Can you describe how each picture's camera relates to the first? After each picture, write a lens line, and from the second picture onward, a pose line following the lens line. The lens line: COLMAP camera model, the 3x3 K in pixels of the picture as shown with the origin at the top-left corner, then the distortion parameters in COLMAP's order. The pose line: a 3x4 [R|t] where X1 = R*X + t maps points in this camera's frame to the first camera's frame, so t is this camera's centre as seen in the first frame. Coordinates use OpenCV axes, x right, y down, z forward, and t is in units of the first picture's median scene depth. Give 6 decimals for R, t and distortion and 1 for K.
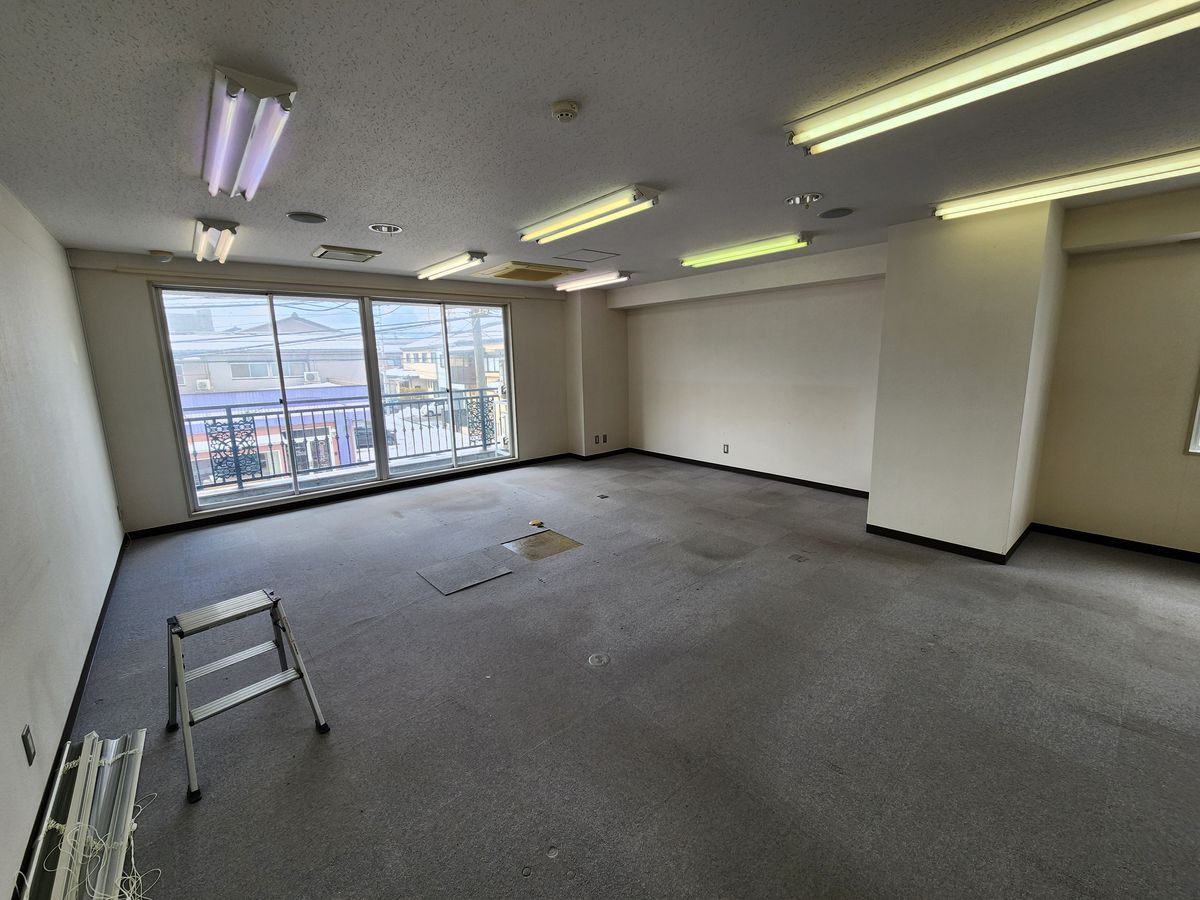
lens RADIAL K [[479.3, 0, 600.0], [0, 479.3, 450.0], [0, 0, 1]] dist [-0.000188, -0.000018]
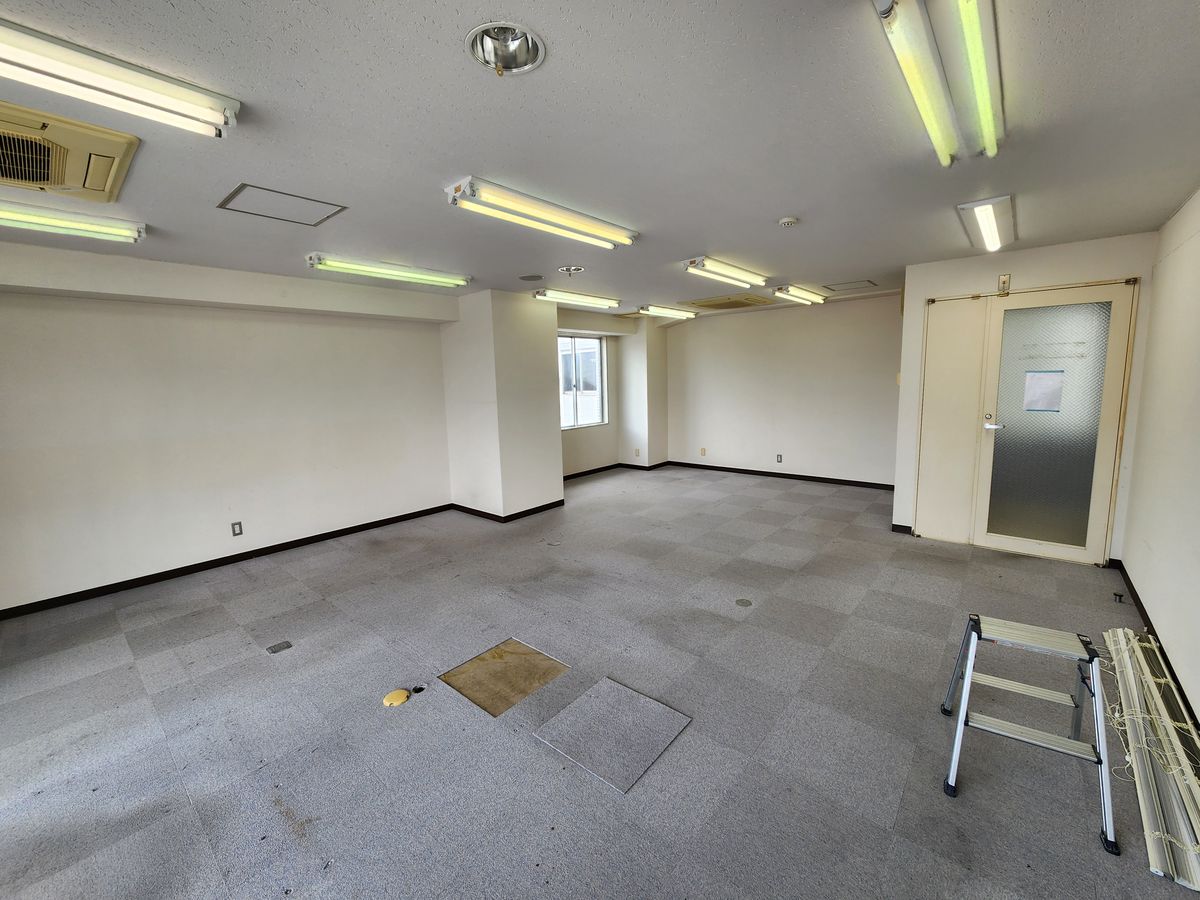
lens RADIAL K [[486.1, 0, 601.7], [0, 486.1, 446.8], [0, 0, 1]] dist [-0.001082, -0.000274]
pose [[-0.148745, -0.116922, 0.981939, -0.507116], [0.219394, 0.964336, 0.148060, -0.110268], [-0.964231, 0.237454, -0.117788, 0.600227]]
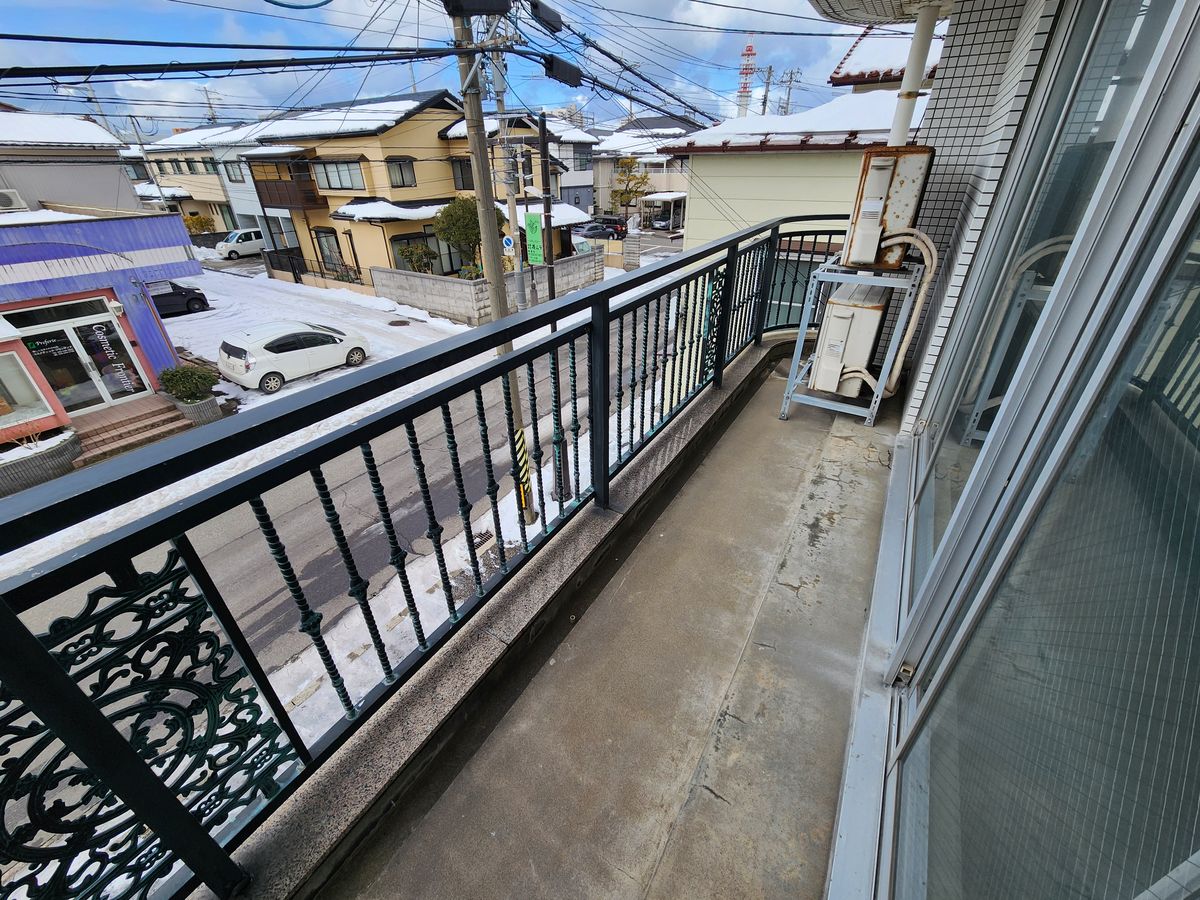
lens RADIAL K [[486.1, 0, 601.7], [0, 486.1, 446.8], [0, 0, 1]] dist [-0.001082, -0.000274]
pose [[0.949273, -0.150921, 0.275869, -0.640835], [0.053682, 0.942197, 0.330731, -0.136873], [-0.309837, -0.299145, 0.902504, 0.838457]]
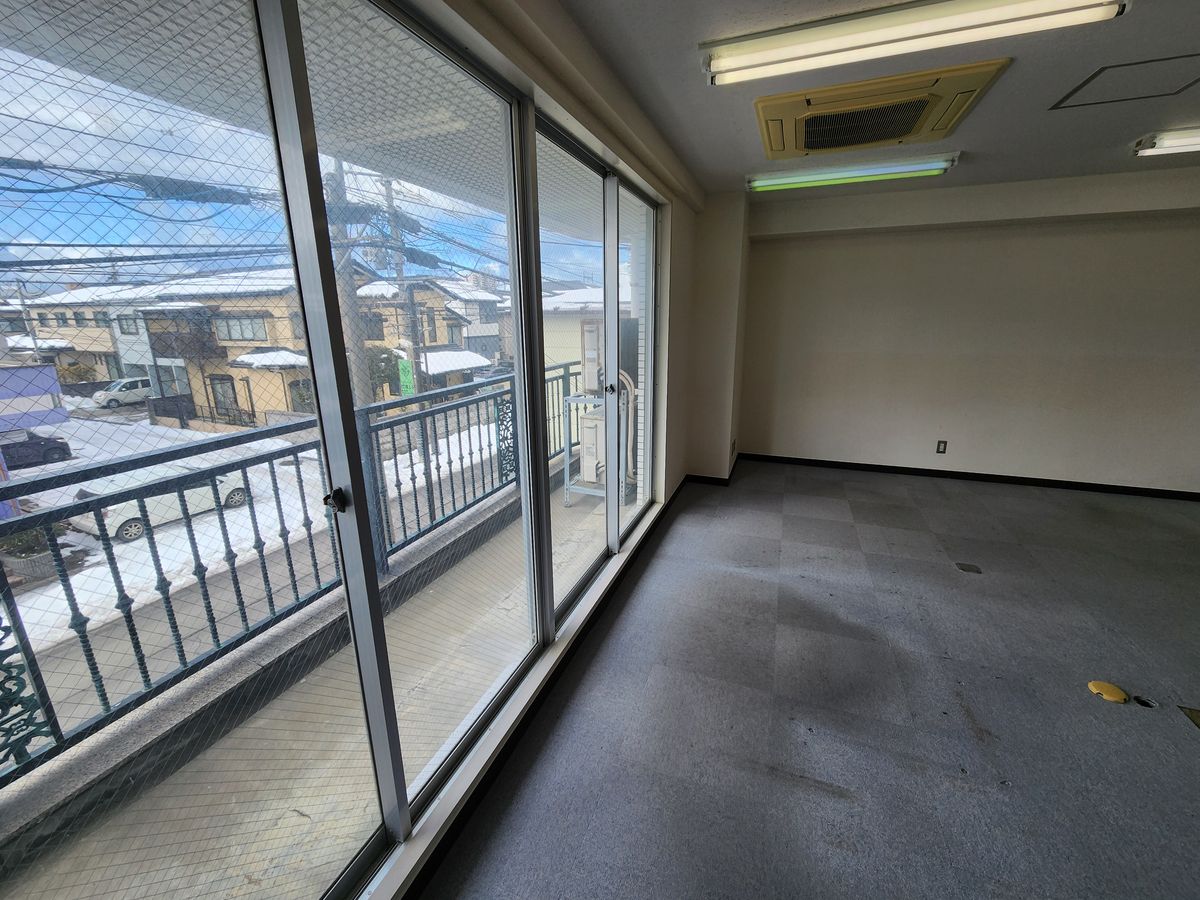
lens RADIAL K [[486.1, 0, 601.7], [0, 486.1, 446.8], [0, 0, 1]] dist [-0.001082, -0.000274]
pose [[0.881480, -0.112675, 0.458581, -0.557095], [0.083939, 0.993038, 0.082646, -0.113409], [-0.464701, -0.034358, 0.884801, 0.638633]]
